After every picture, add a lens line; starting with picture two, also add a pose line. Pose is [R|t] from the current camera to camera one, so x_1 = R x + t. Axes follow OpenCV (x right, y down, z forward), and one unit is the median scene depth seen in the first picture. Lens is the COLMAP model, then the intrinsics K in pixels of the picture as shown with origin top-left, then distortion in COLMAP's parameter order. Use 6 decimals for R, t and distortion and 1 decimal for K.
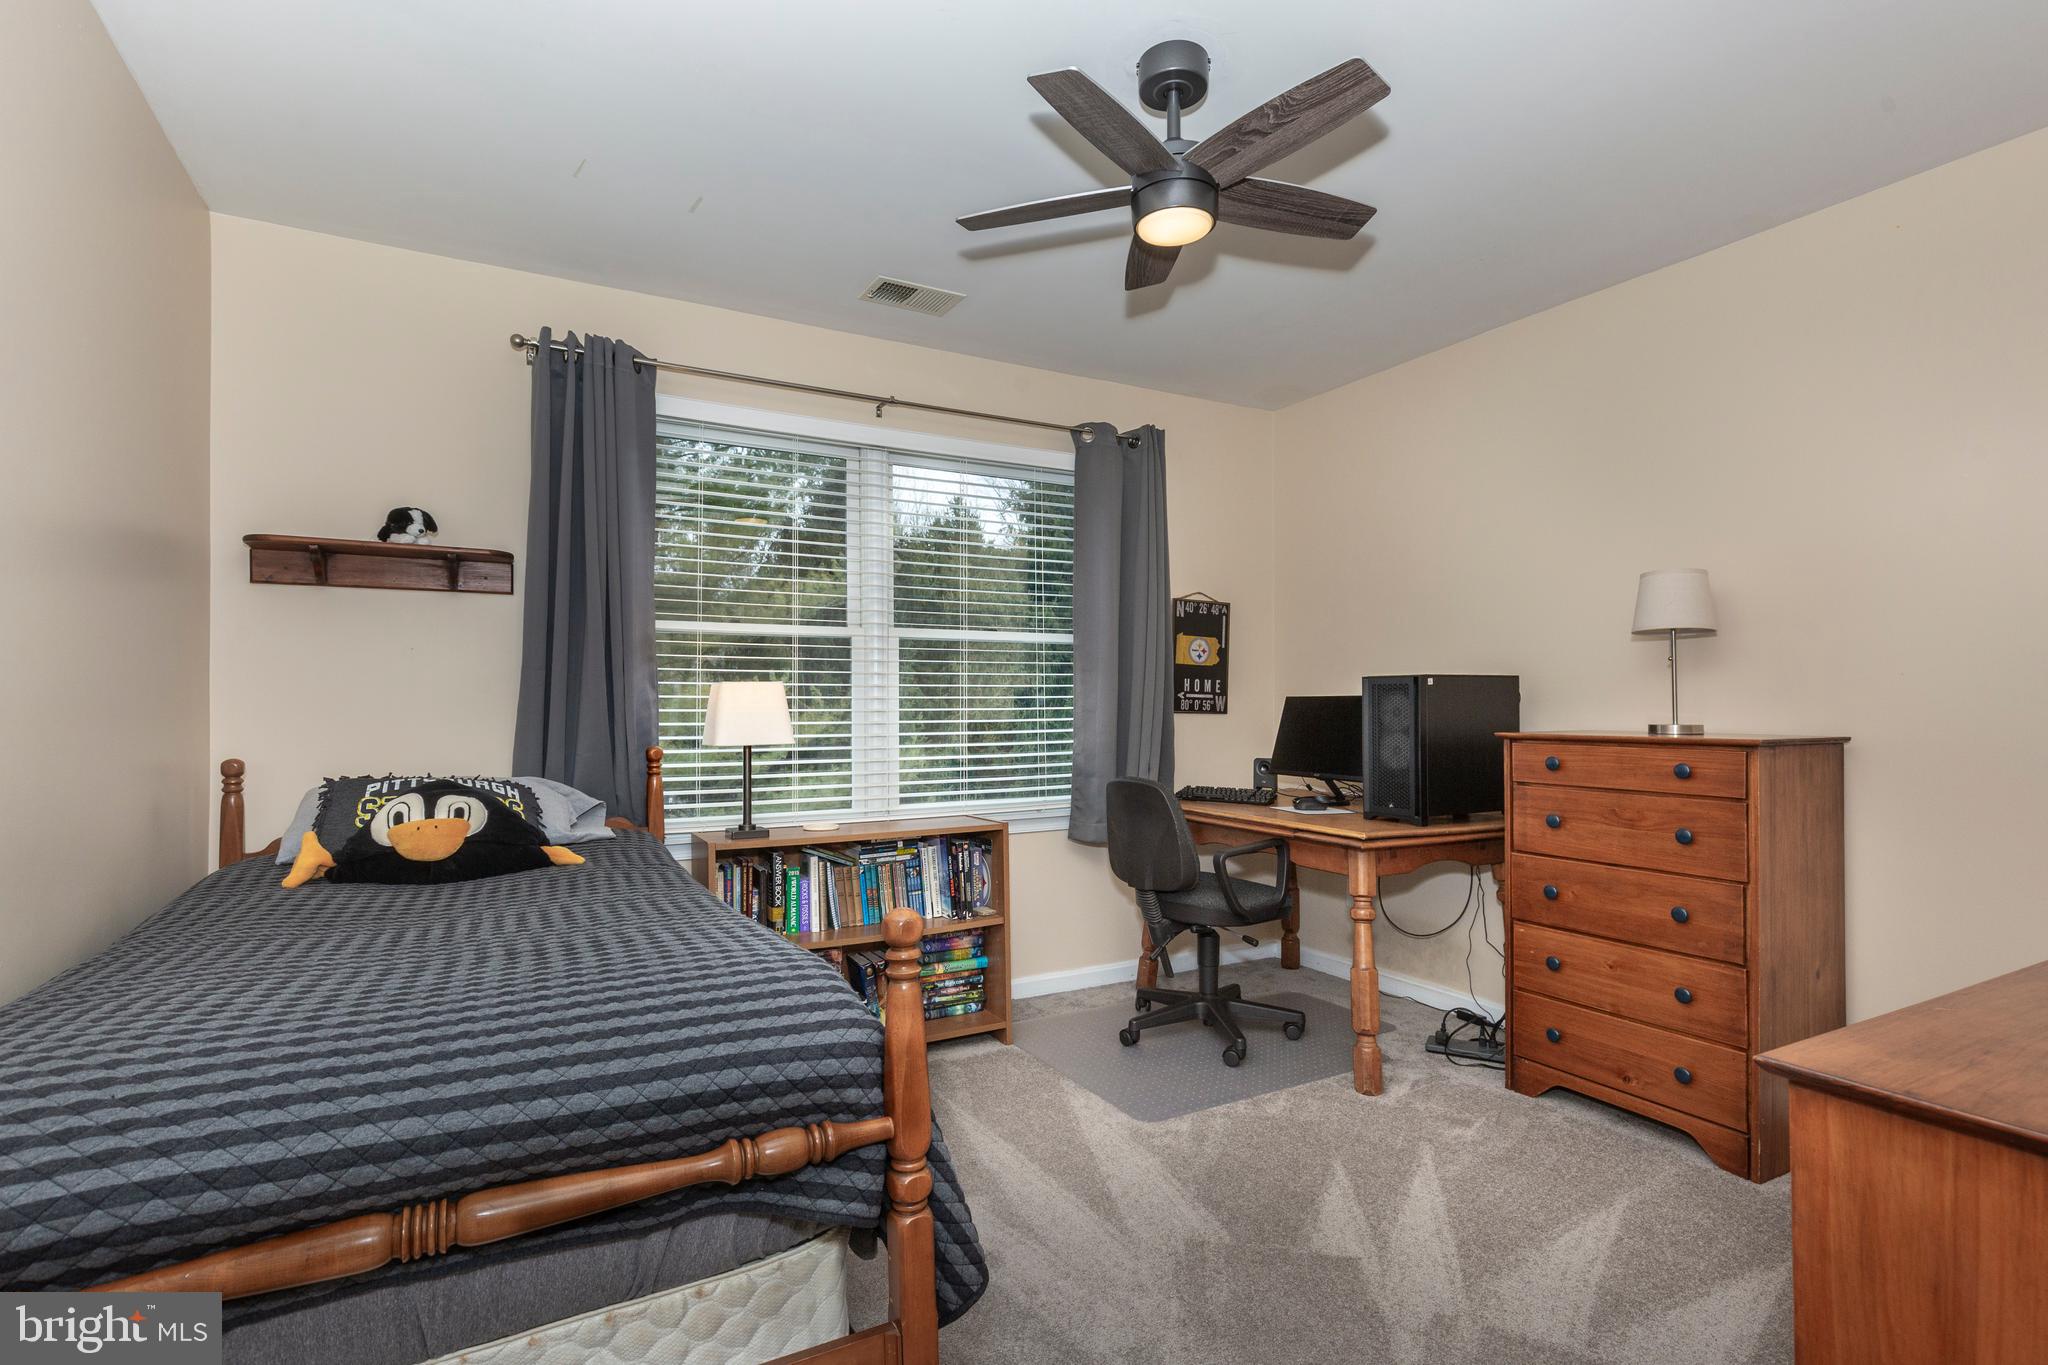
lens RADIAL K [[936.6, 0, 1023.8], [0, 936.6, 692.7], [0, 0, 1]] dist [0.000984, 0.000380]
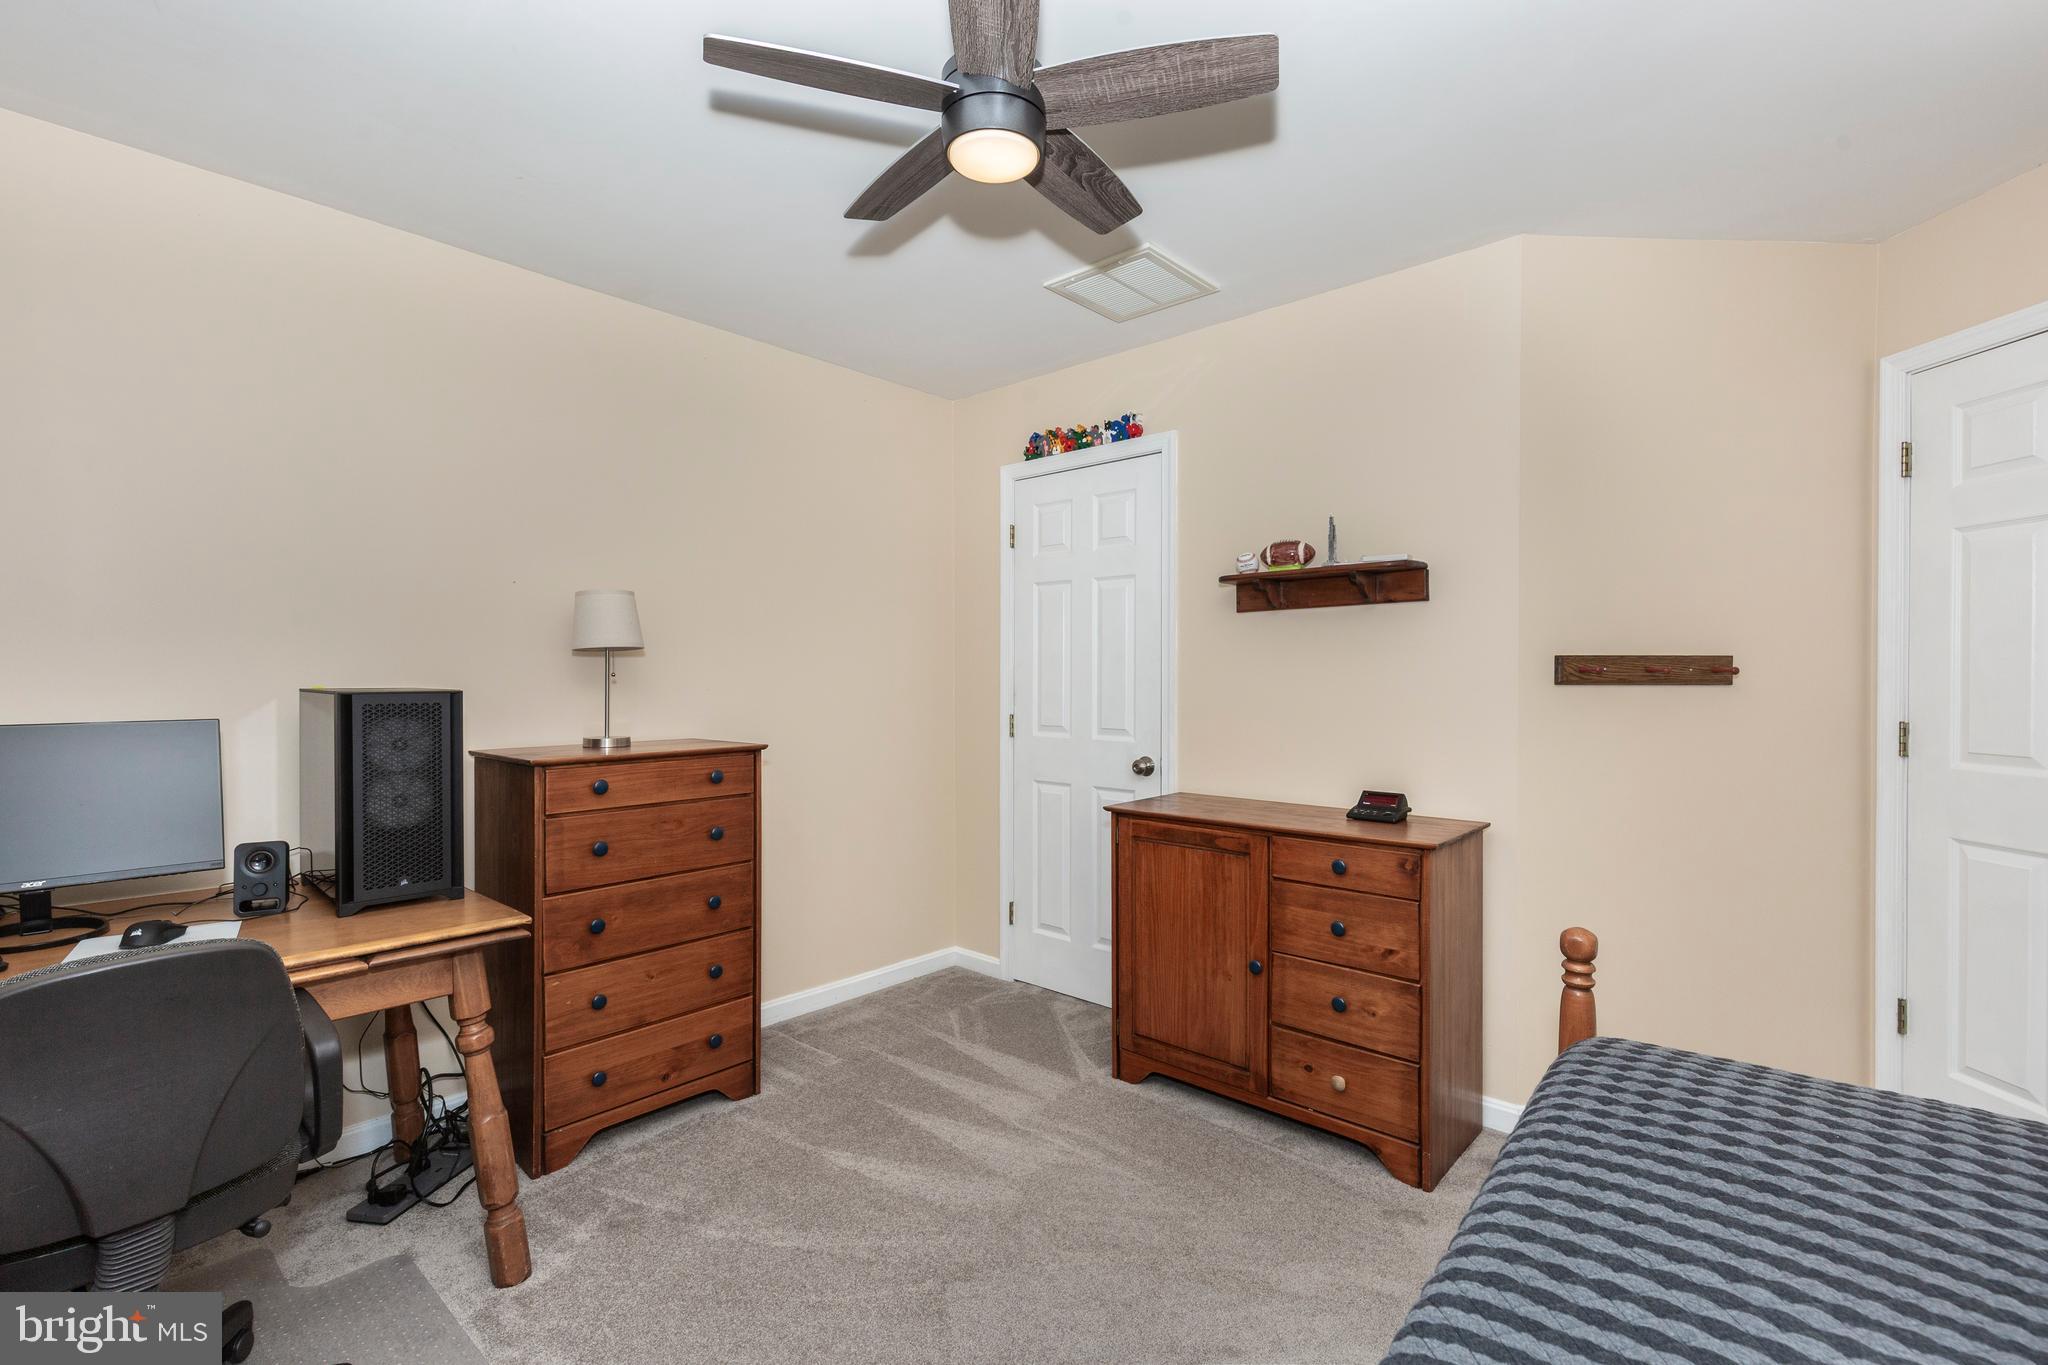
lens RADIAL K [[936.6, 0, 1025.6], [0, 936.6, 685.5], [0, 0, 1]] dist [0.000984, 0.000380]
pose [[-0.348231, -0.002019, 0.937407, -0.455033], [-0.007267, 0.999973, -0.000546, -0.027670], [-0.937381, -0.007002, -0.348237, 0.935786]]
